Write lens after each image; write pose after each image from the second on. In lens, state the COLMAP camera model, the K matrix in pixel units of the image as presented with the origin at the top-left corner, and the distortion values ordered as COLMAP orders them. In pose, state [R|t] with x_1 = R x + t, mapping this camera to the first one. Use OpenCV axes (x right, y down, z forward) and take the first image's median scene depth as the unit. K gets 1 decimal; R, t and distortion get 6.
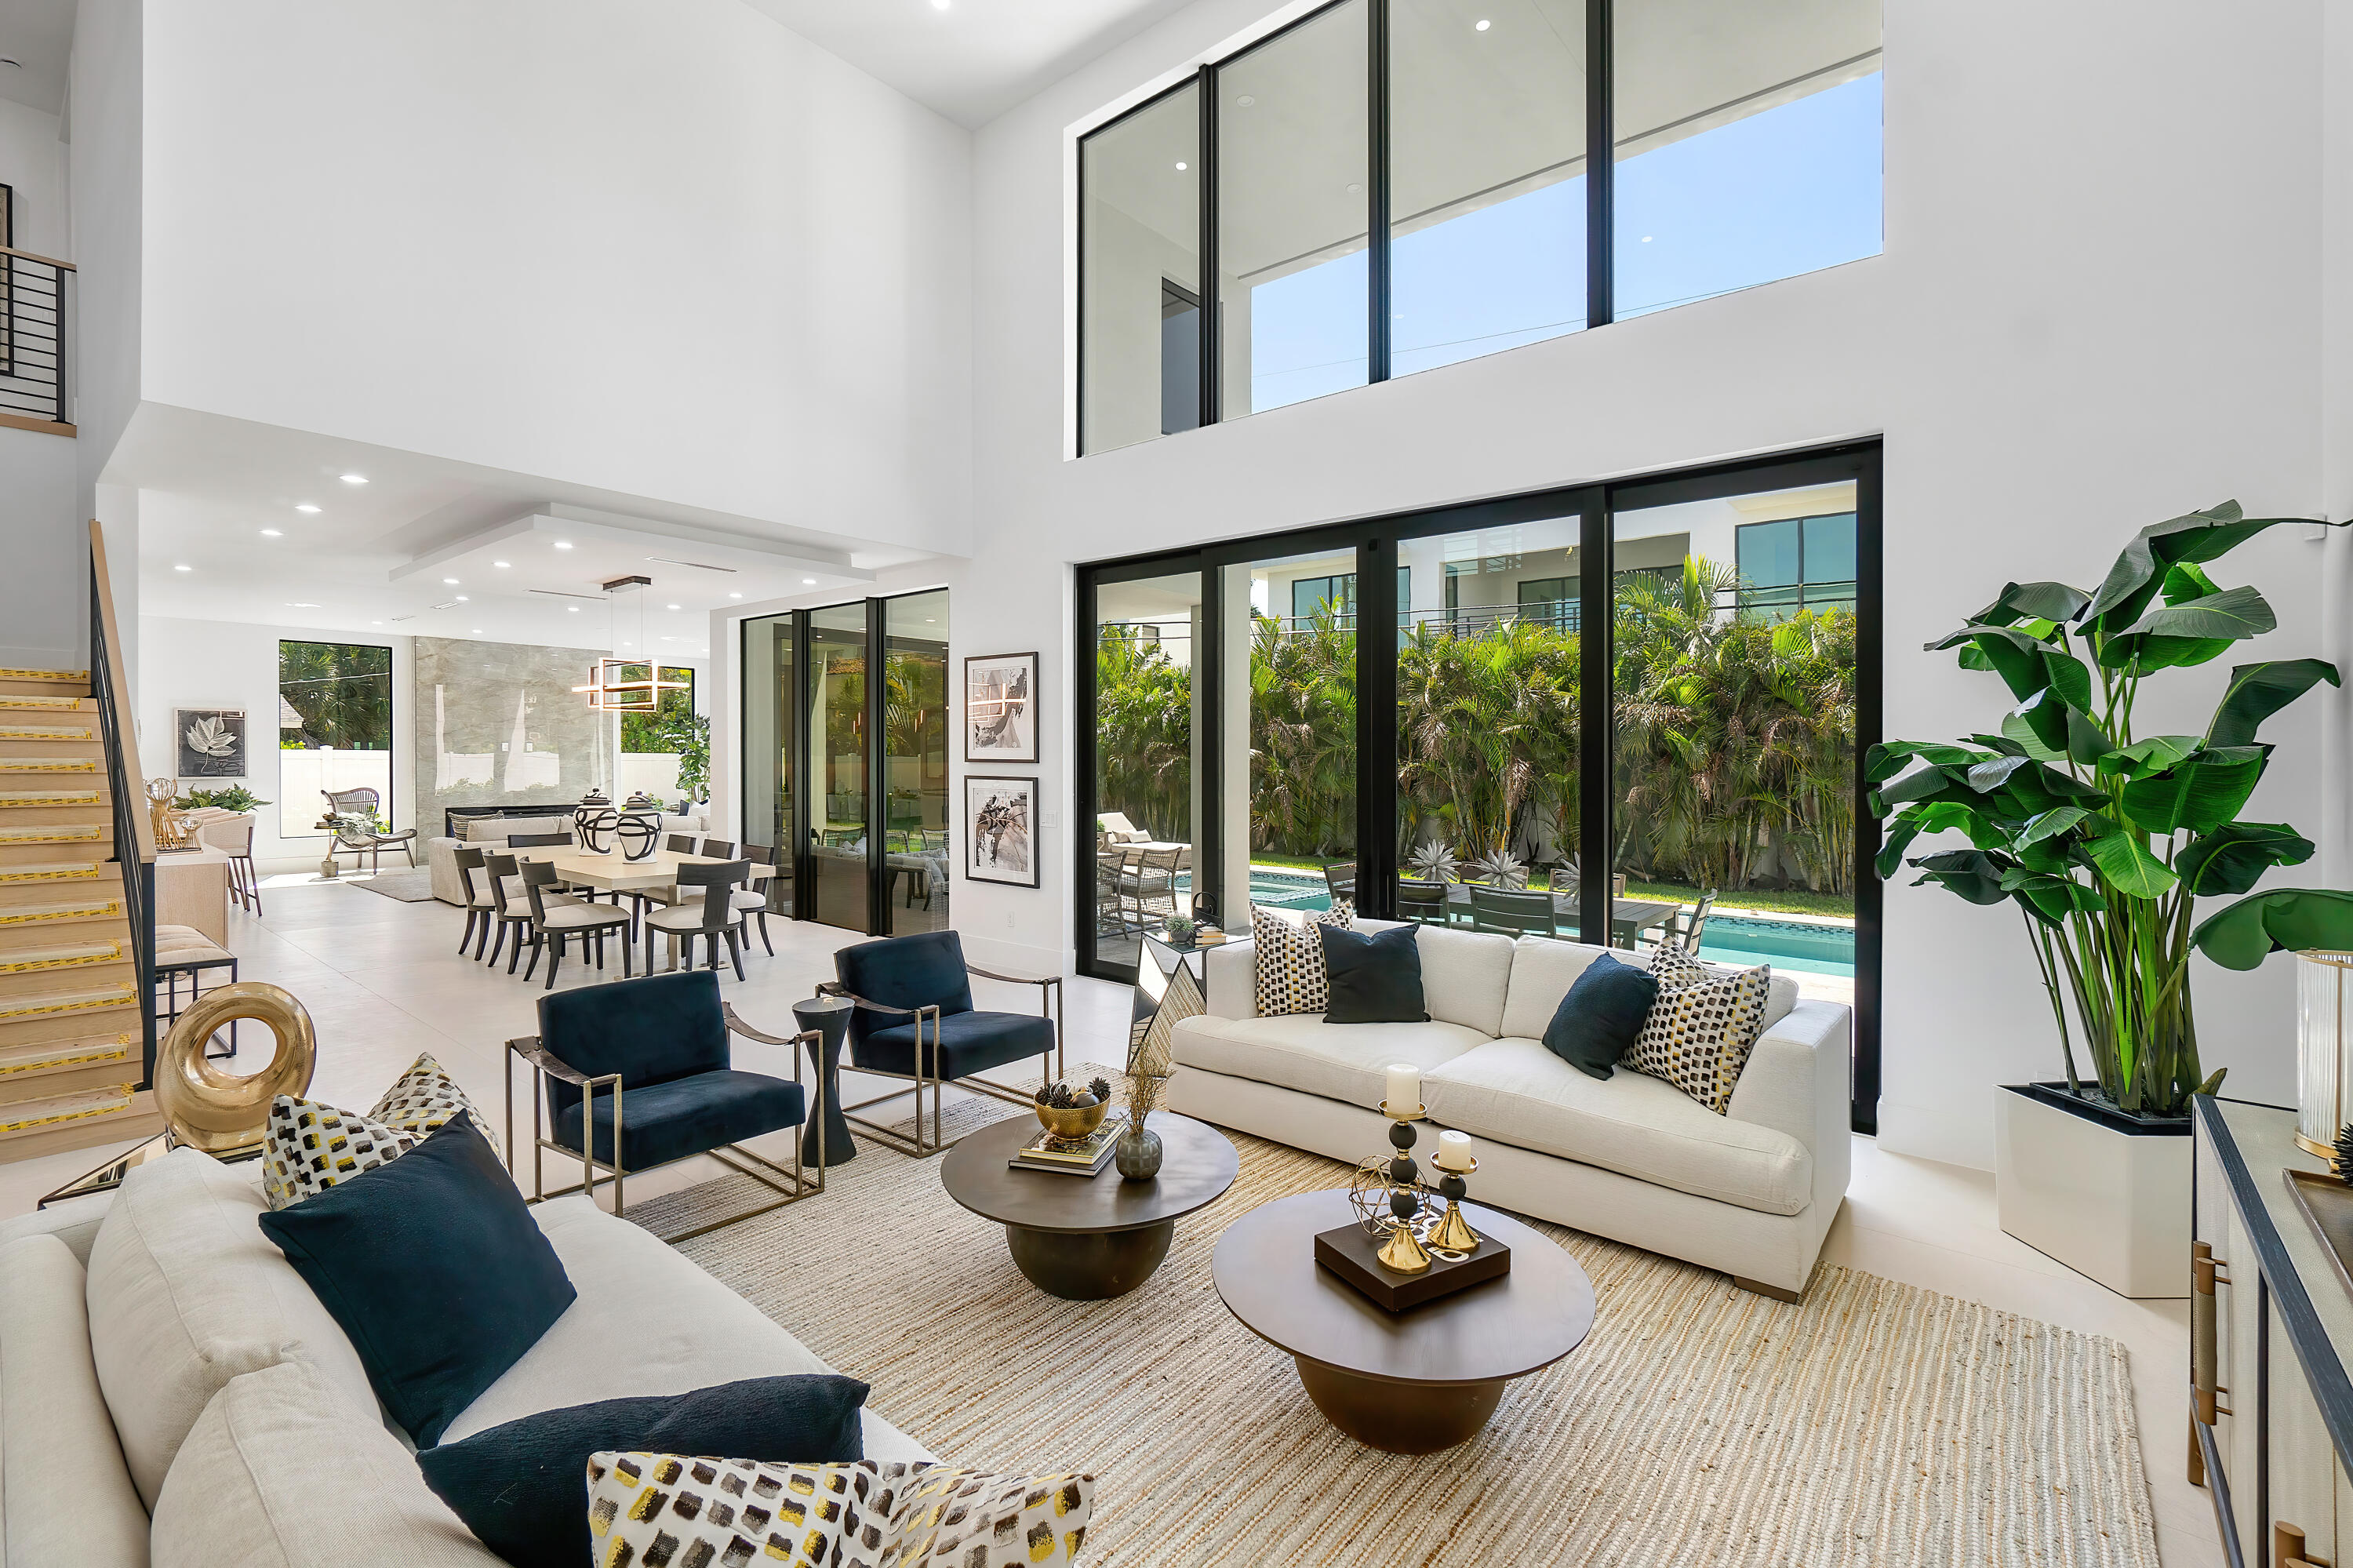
lens RADIAL K [[1001.8, 0, 1177.9], [0, 1001.8, 786.7], [0, 0, 1]] dist [-0.004531, -0.000486]
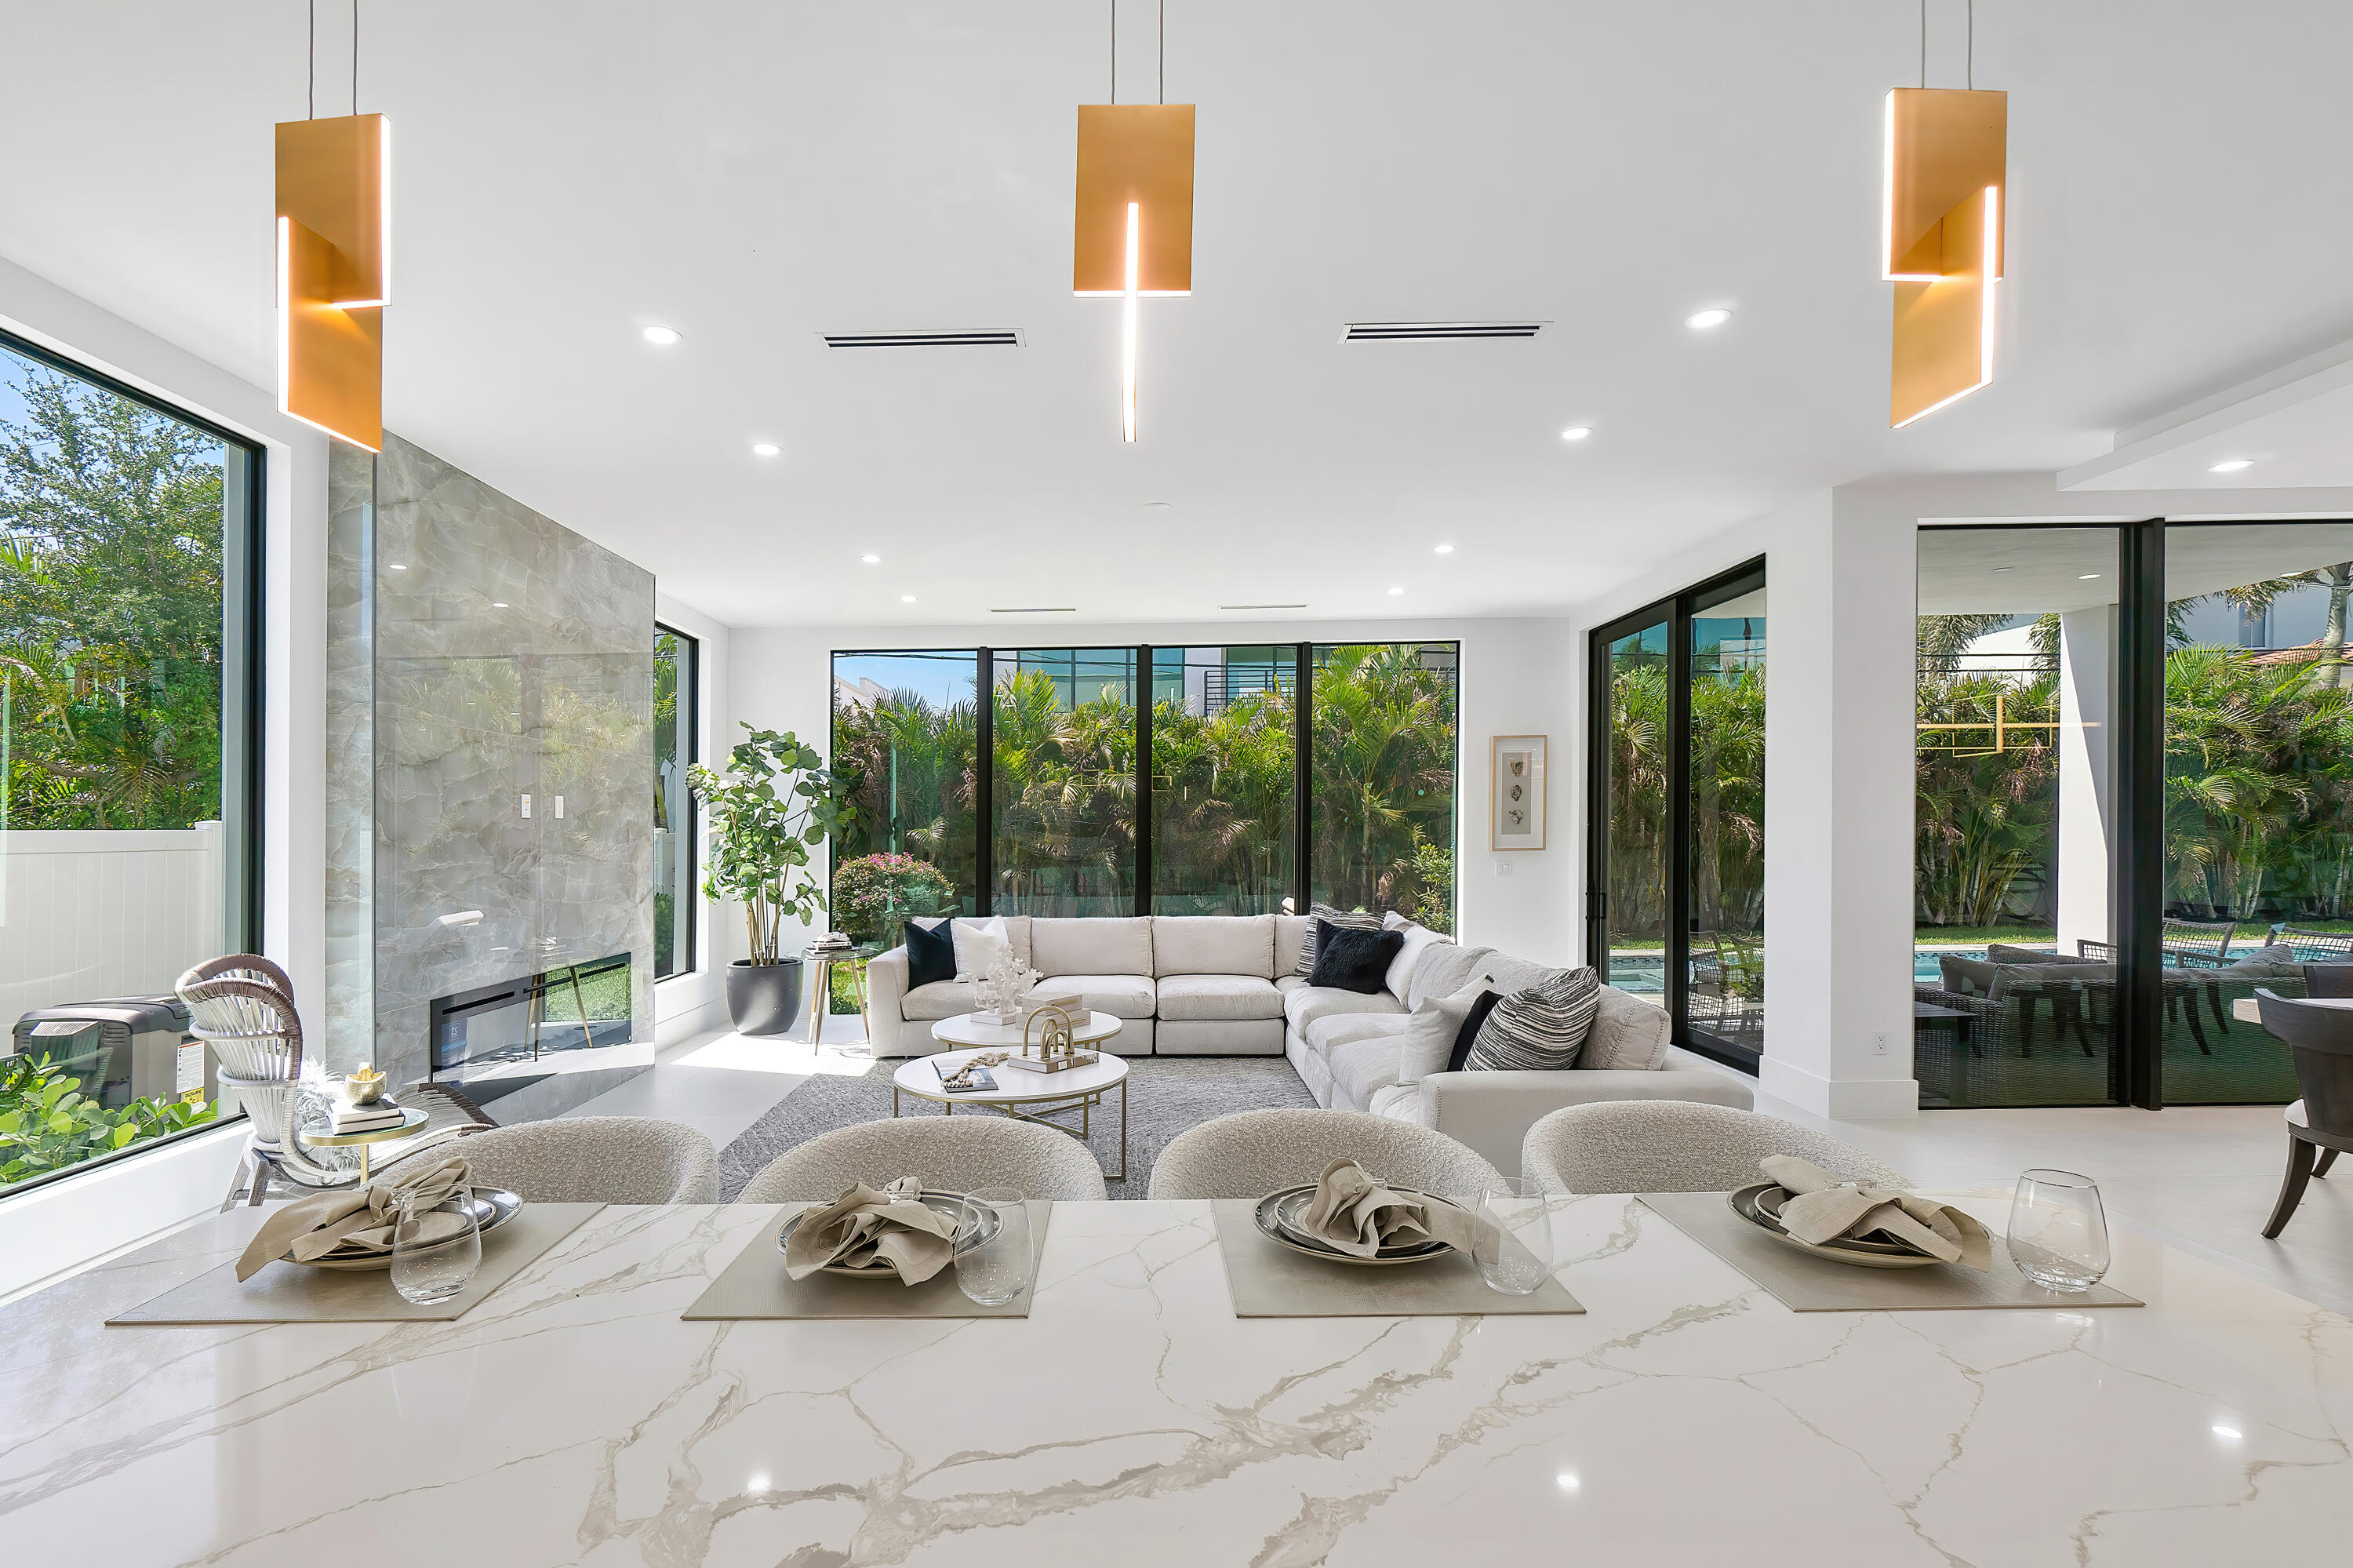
lens RADIAL K [[1059.0, 0, 1177.0], [0, 1059.0, 826.3], [0, 0, 1]] dist [-0.002648, -0.000358]
pose [[0.741092, -0.019302, 0.671126, -0.882426], [0.042924, 0.998904, -0.018670, -0.019062], [-0.670030, 0.042644, 0.741108, 0.679521]]
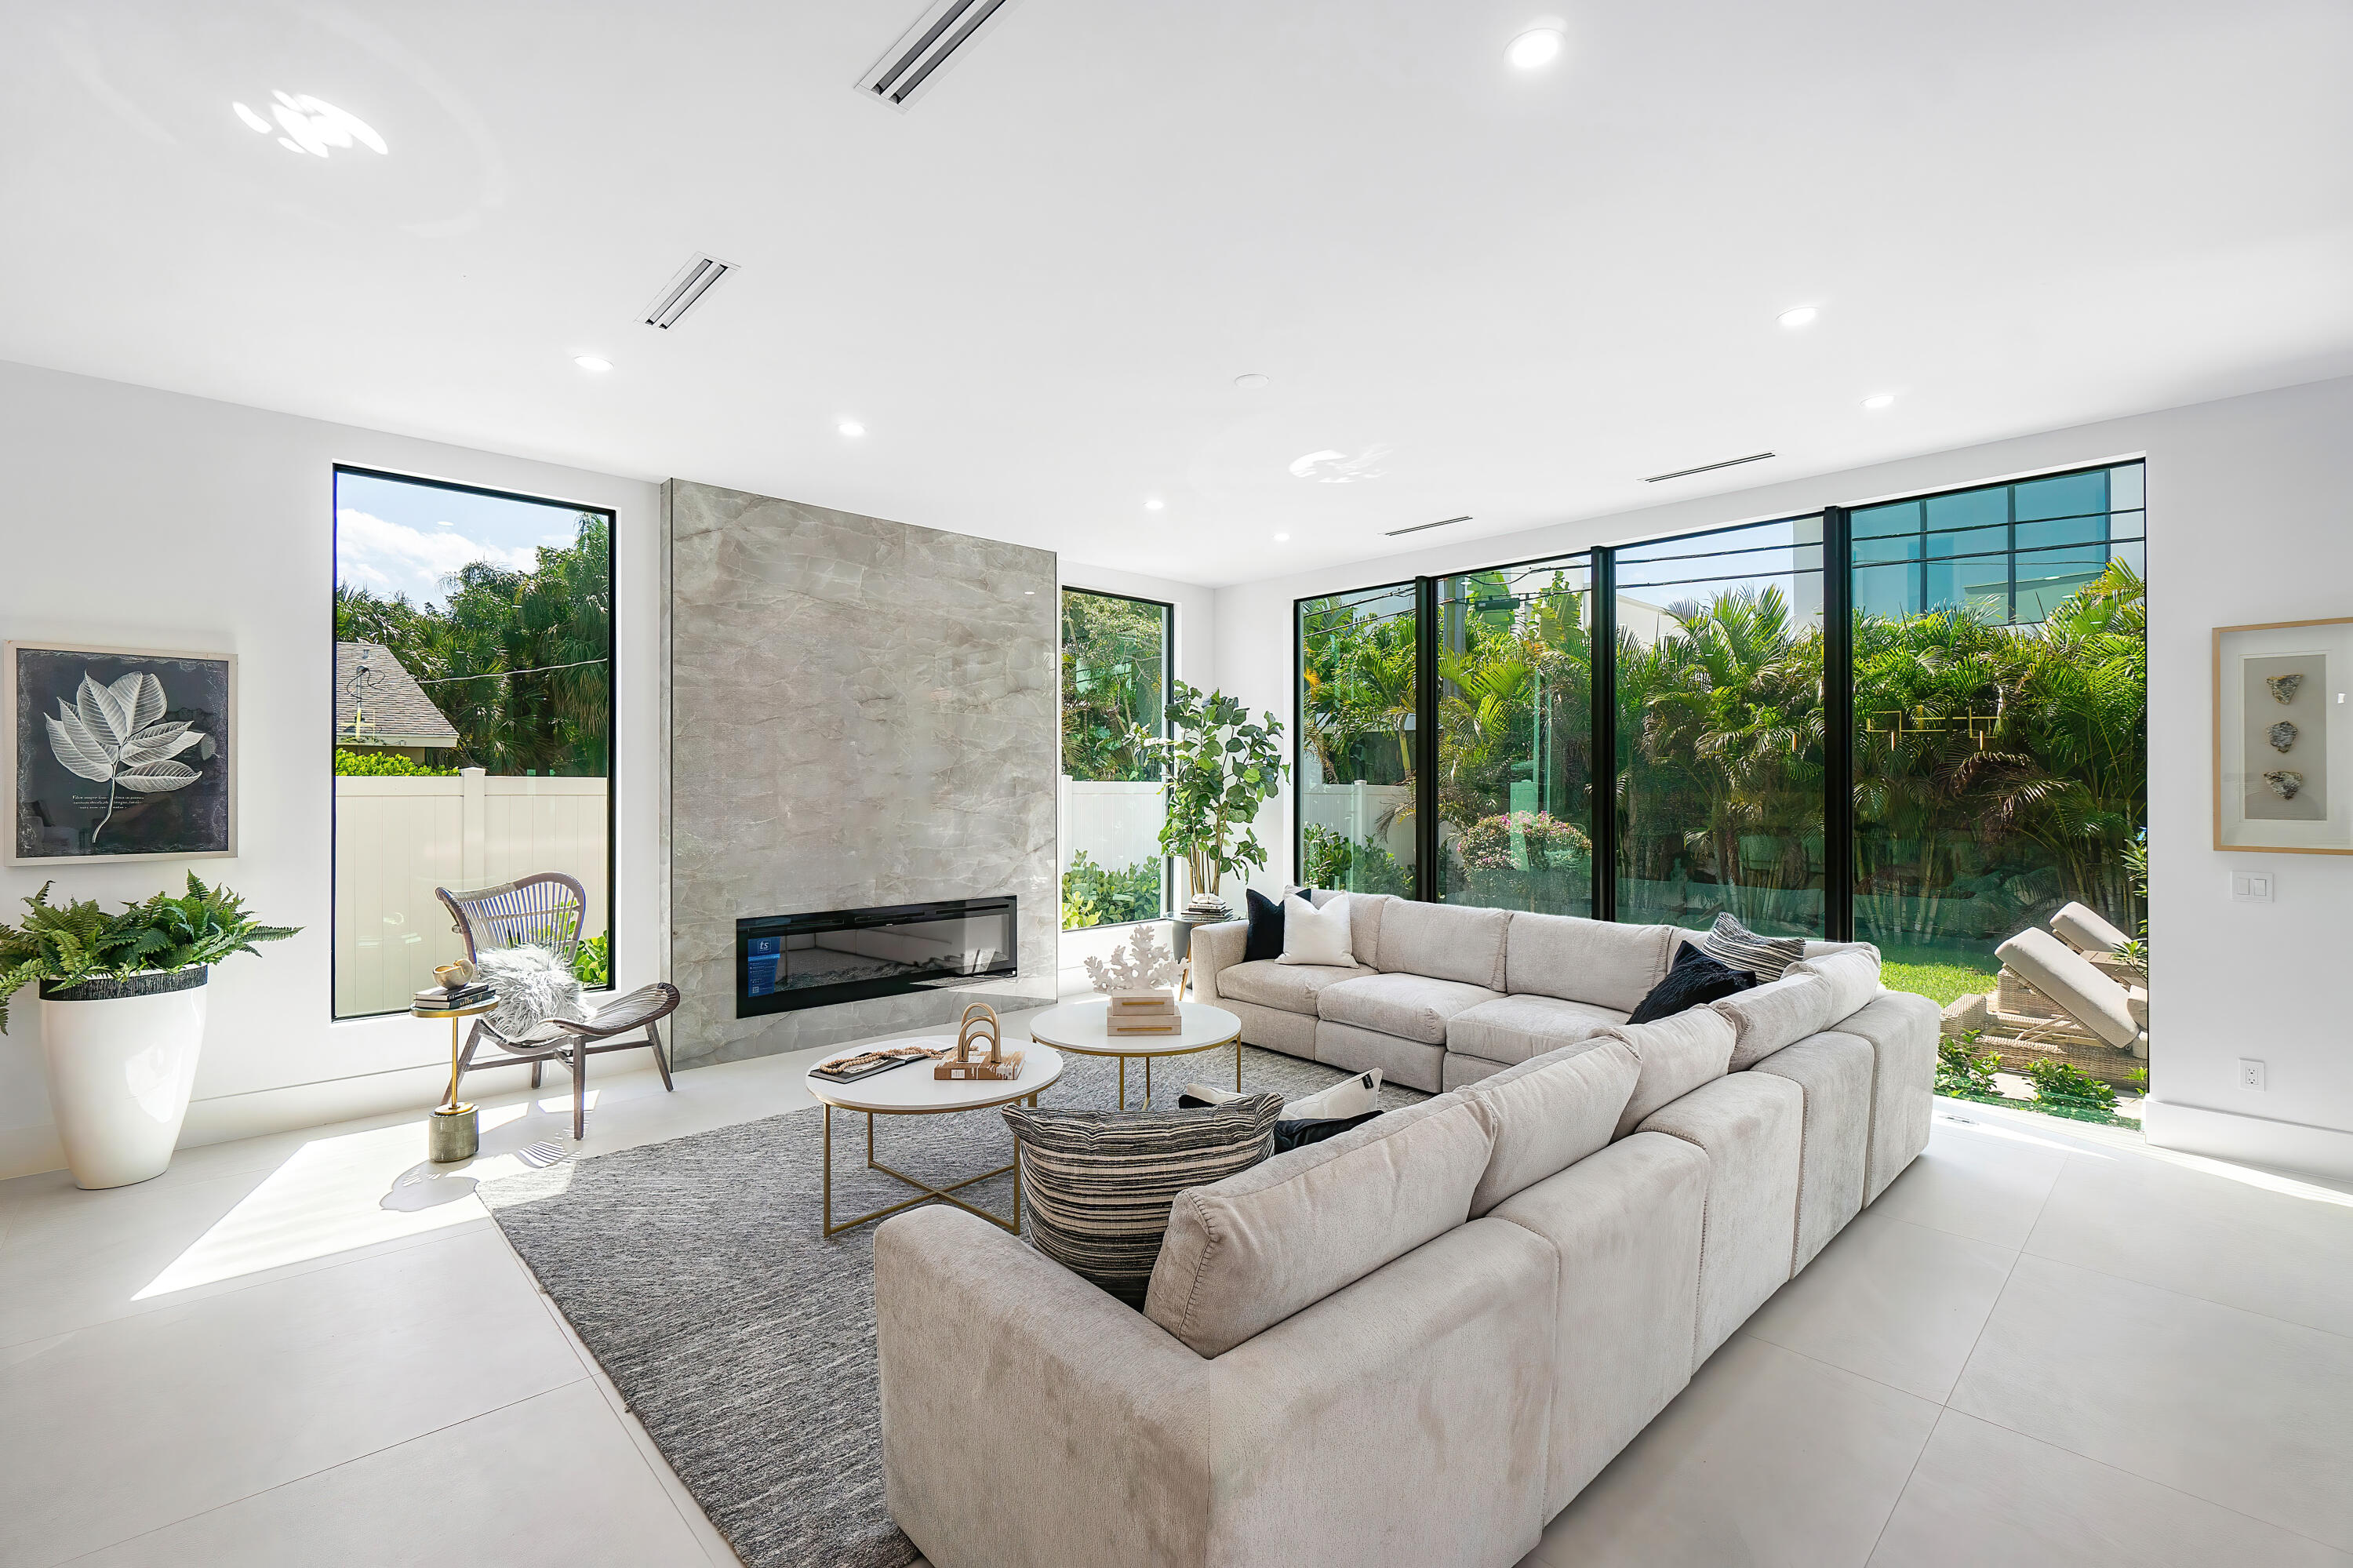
lens RADIAL K [[1025.6, 0, 1176.5], [0, 1025.6, 784.0], [0, 0, 1]] dist [0.003098, 0.000518]
pose [[0.992009, -0.008166, -0.125907, -0.575093], [0.004167, 0.999480, -0.031989, -0.020841], [0.126102, 0.031209, 0.991526, 0.697857]]
